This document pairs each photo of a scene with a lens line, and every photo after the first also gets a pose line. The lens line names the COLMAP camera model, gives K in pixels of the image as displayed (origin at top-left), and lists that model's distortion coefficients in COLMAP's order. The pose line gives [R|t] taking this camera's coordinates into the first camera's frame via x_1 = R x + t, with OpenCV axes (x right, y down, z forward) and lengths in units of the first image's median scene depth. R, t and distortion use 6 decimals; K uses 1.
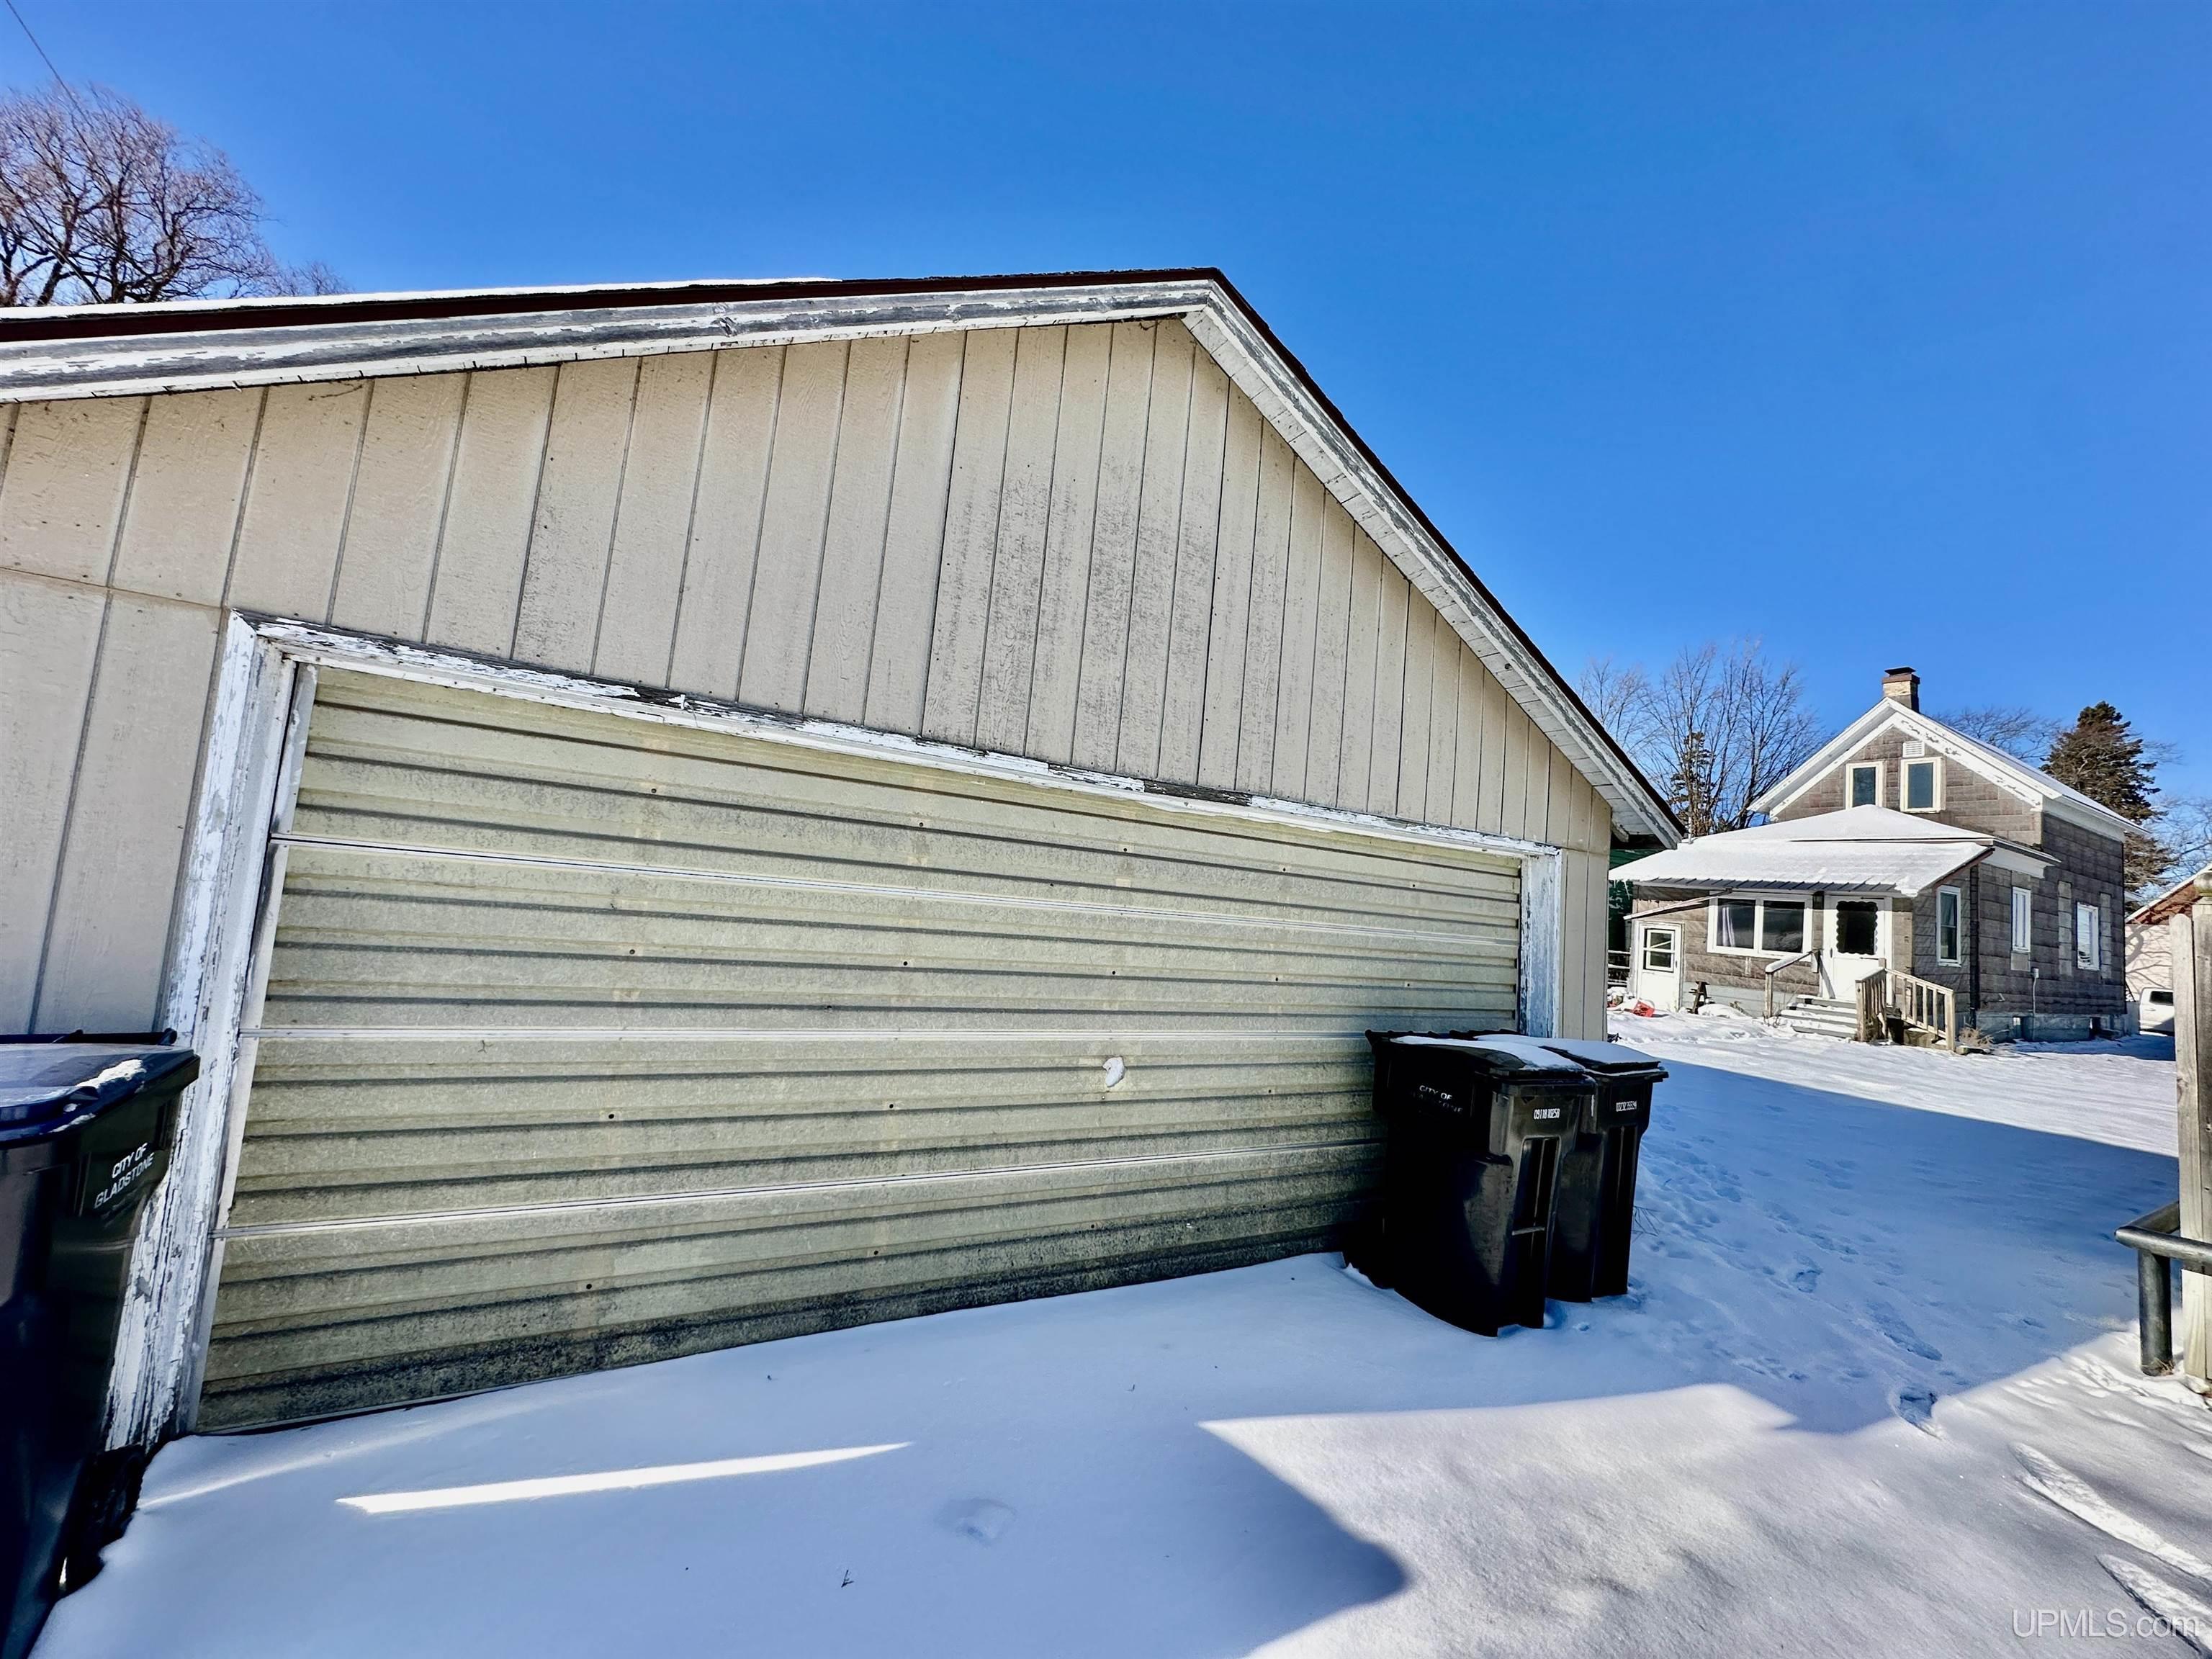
lens RADIAL K [[878.8, 0, 1106.0], [0, 878.8, 829.5], [0, 0, 1]] dist [-0.002374, 0.000688]
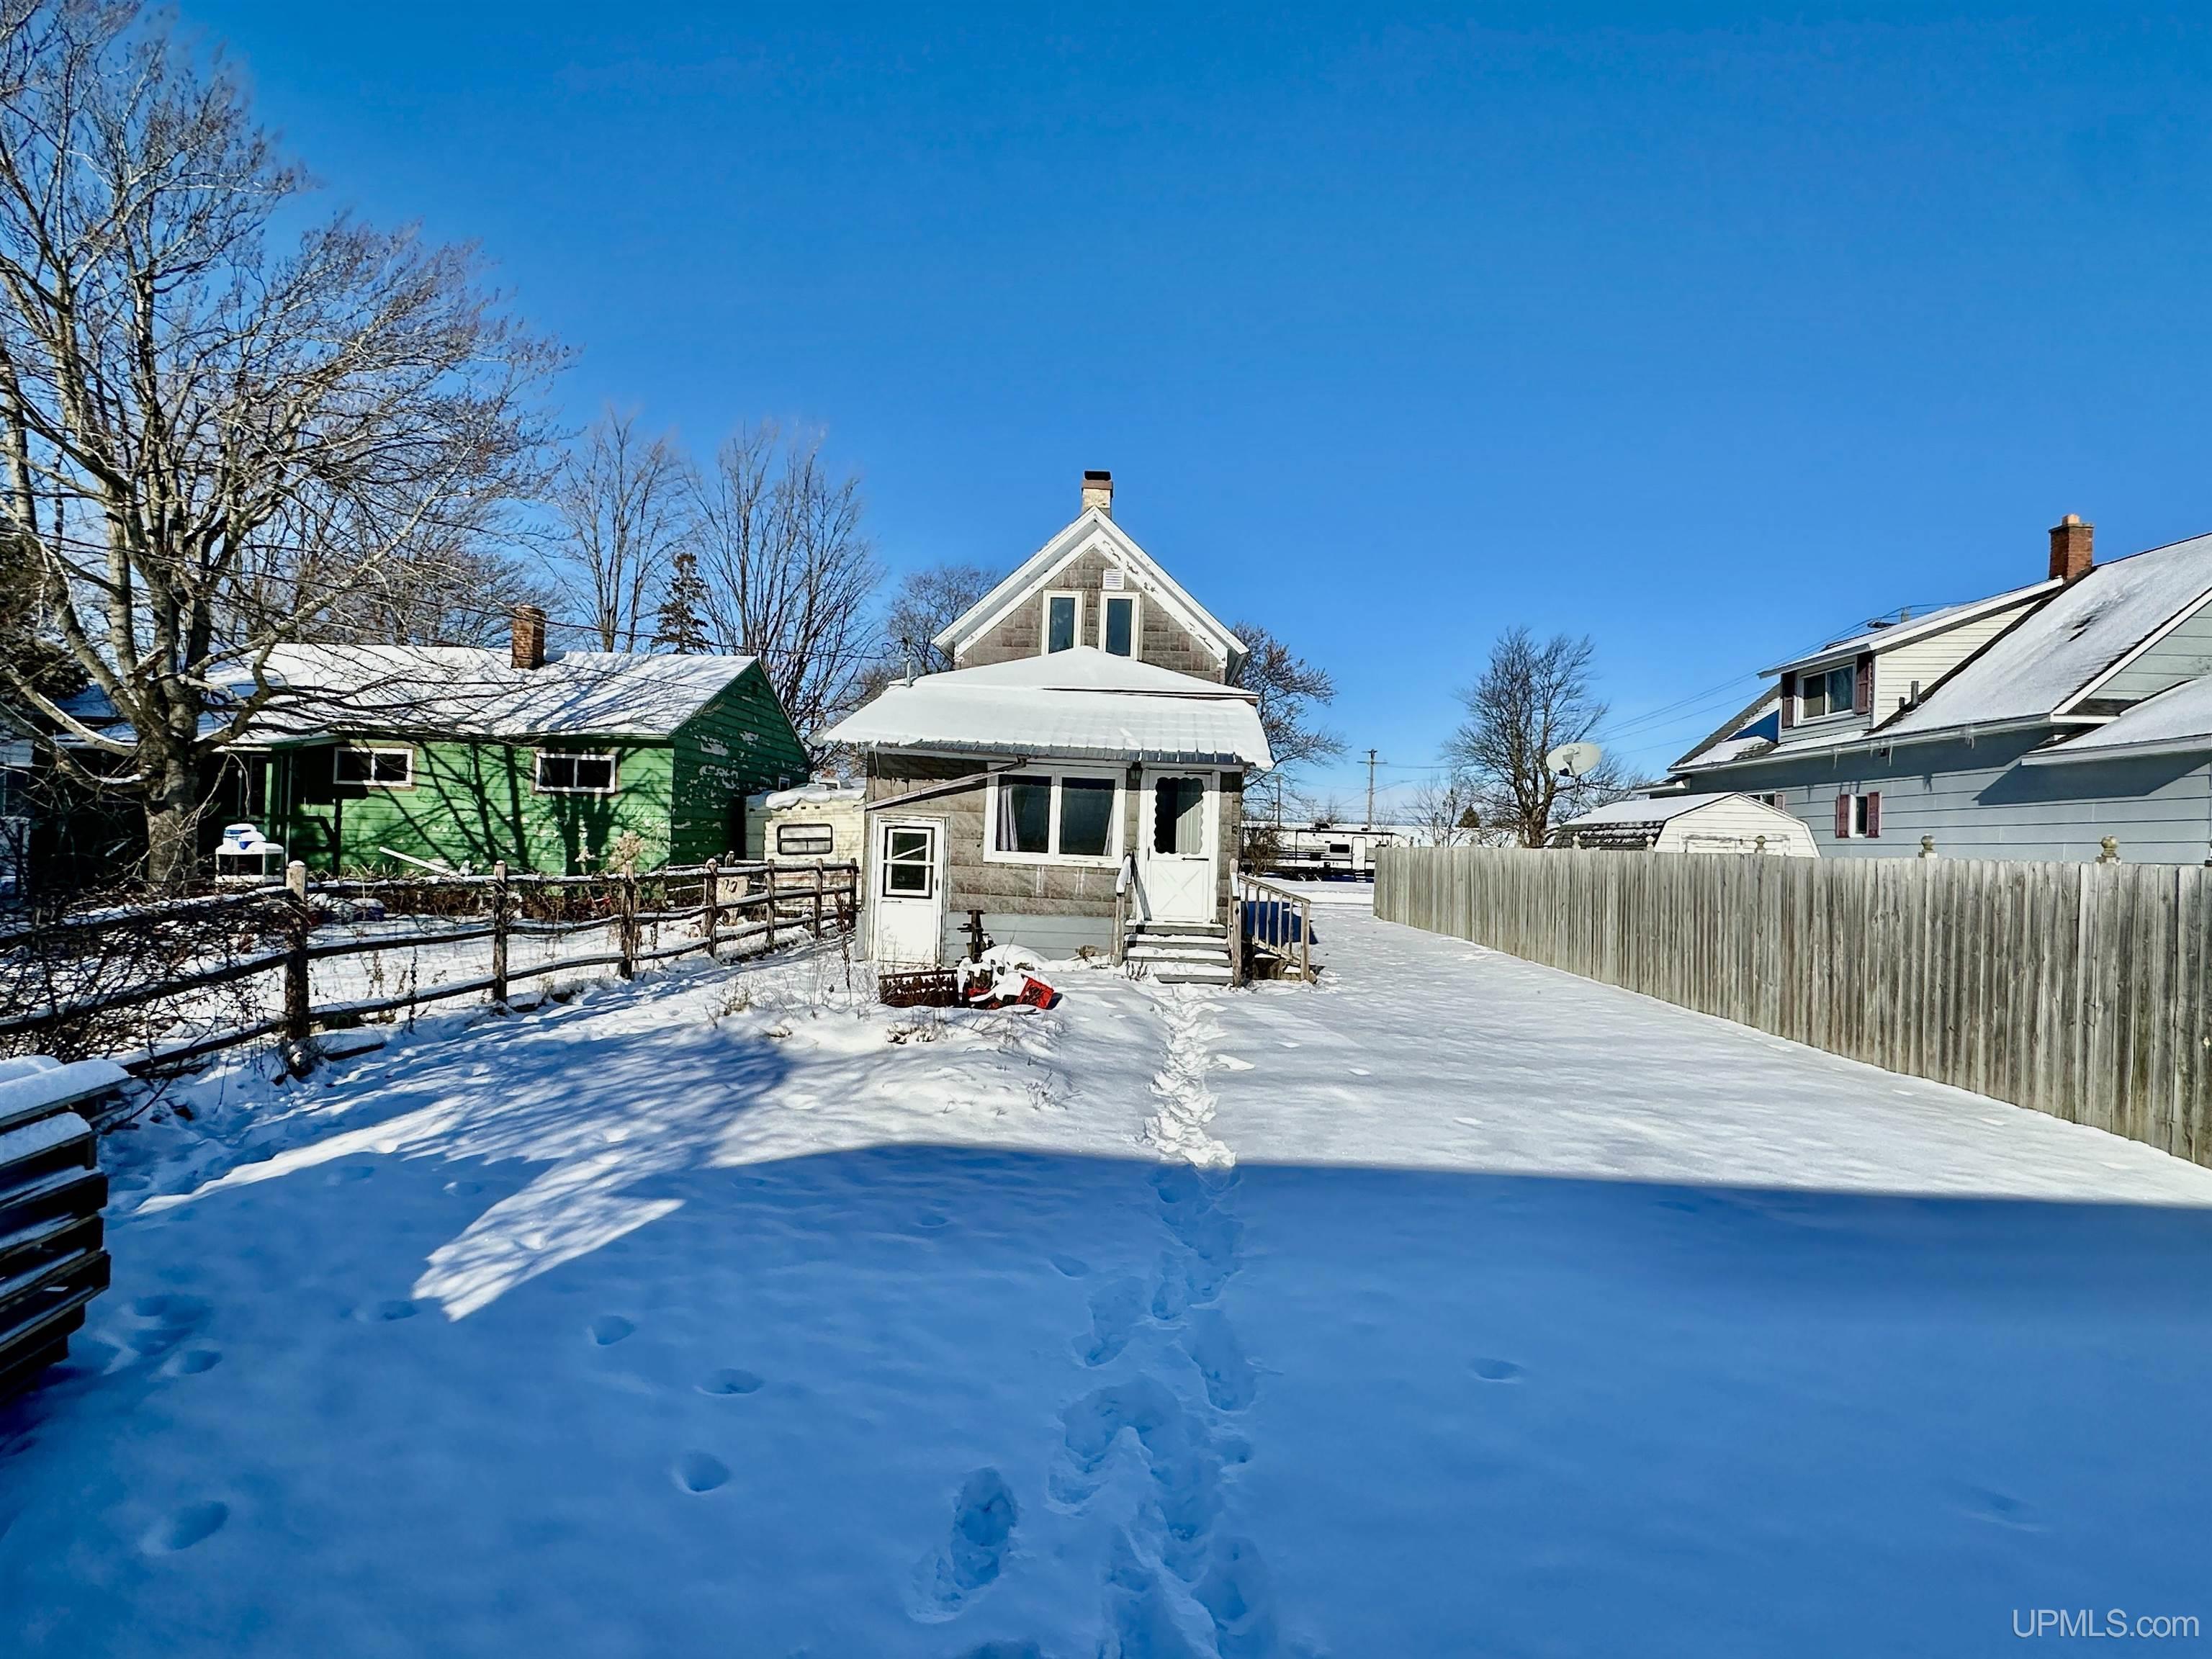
lens RADIAL K [[1160.4, 0, 1106.0], [0, 1160.4, 829.5], [0, 0, 1]] dist [0.001026, 0.000027]
pose [[0.548127, -0.051618, 0.834801, 0.049433], [-0.058406, 0.993295, 0.099767, 0.029165], [-0.834354, -0.103442, 0.541437, 0.465524]]
